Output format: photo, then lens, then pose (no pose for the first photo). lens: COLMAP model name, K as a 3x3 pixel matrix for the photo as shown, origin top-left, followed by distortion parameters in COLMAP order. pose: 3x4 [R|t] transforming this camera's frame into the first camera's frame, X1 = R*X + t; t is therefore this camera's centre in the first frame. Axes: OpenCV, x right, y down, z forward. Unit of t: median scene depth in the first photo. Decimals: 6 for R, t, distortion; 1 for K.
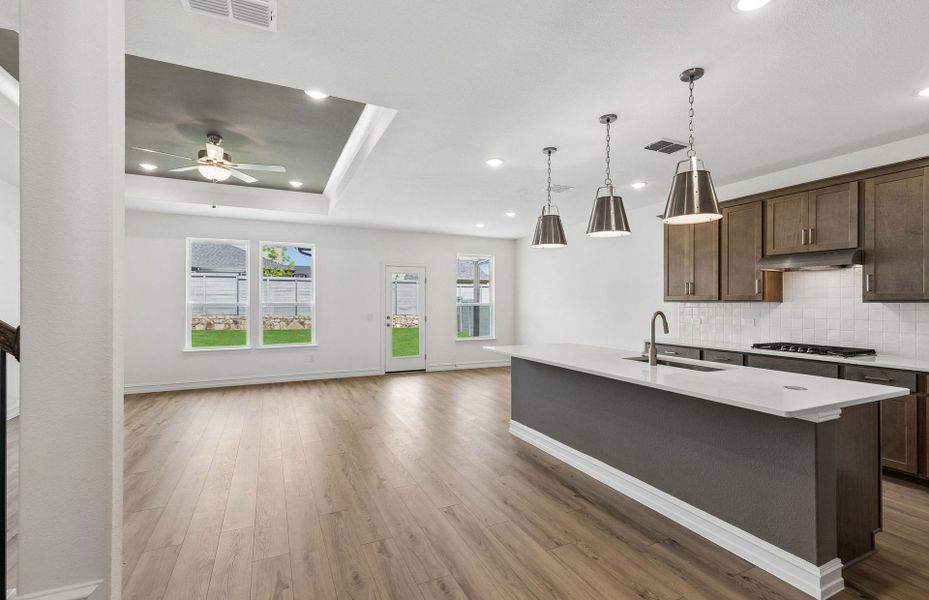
lens RADIAL K [[413.6, 0, 464.5], [0, 413.6, 300.0], [0, 0, 1]] dist [-0.002578, -0.000507]
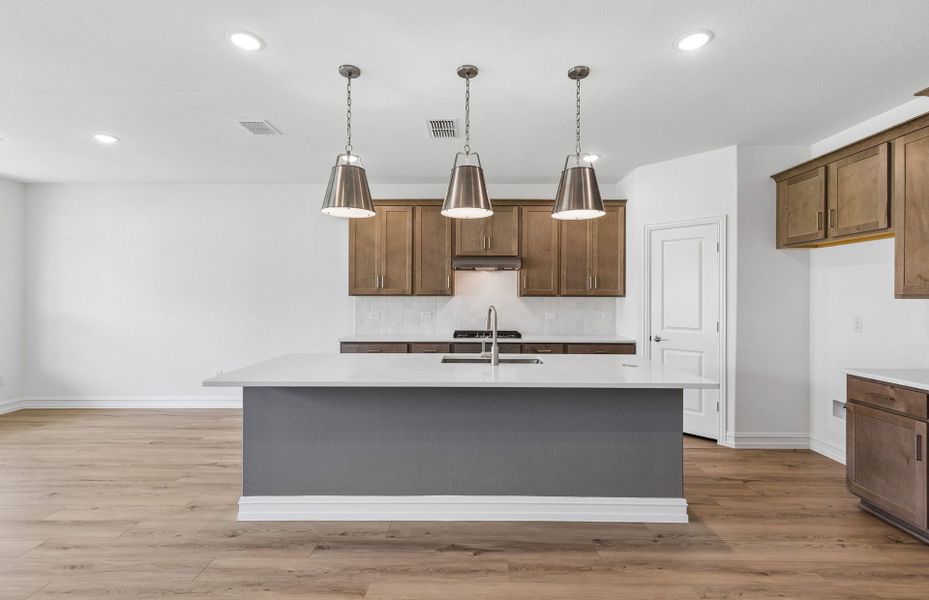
lens RADIAL K [[413.6, 0, 464.5], [0, 413.6, 300.0], [0, 0, 1]] dist [-0.002578, -0.000507]
pose [[0.433443, -0.007448, 0.901150, -0.338551], [-0.007348, 0.999903, 0.011798, 0.002292], [-0.901151, -0.011736, 0.433346, 0.571490]]
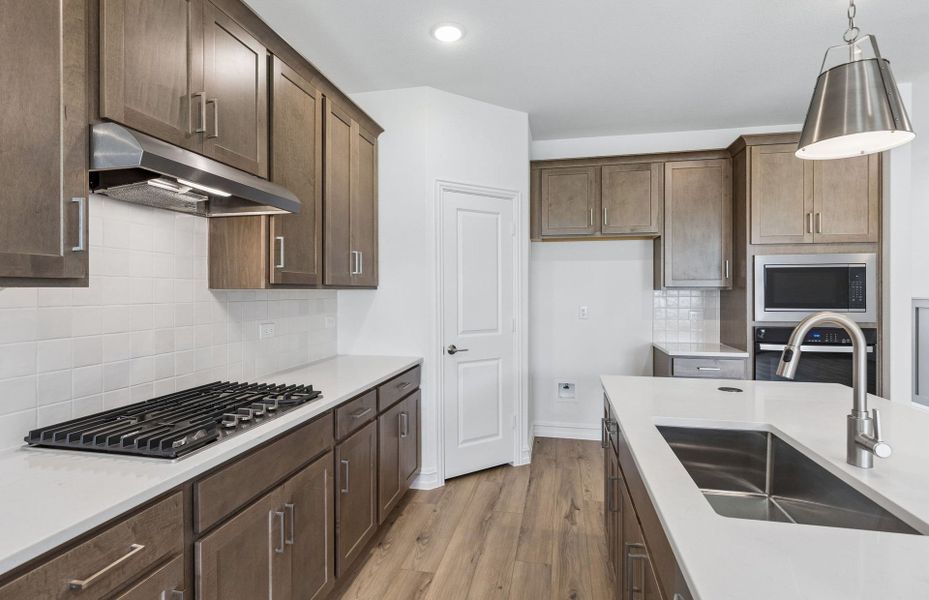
lens RADIAL K [[438.4, 0, 464.2], [0, 438.4, 292.6], [0, 0, 1]] dist [-0.014825, -0.000241]
pose [[-0.794481, -0.008168, 0.607234, 0.458061], [-0.006897, 0.999966, 0.004427, 0.006369], [-0.607249, -0.000671, -0.794511, 1.280021]]
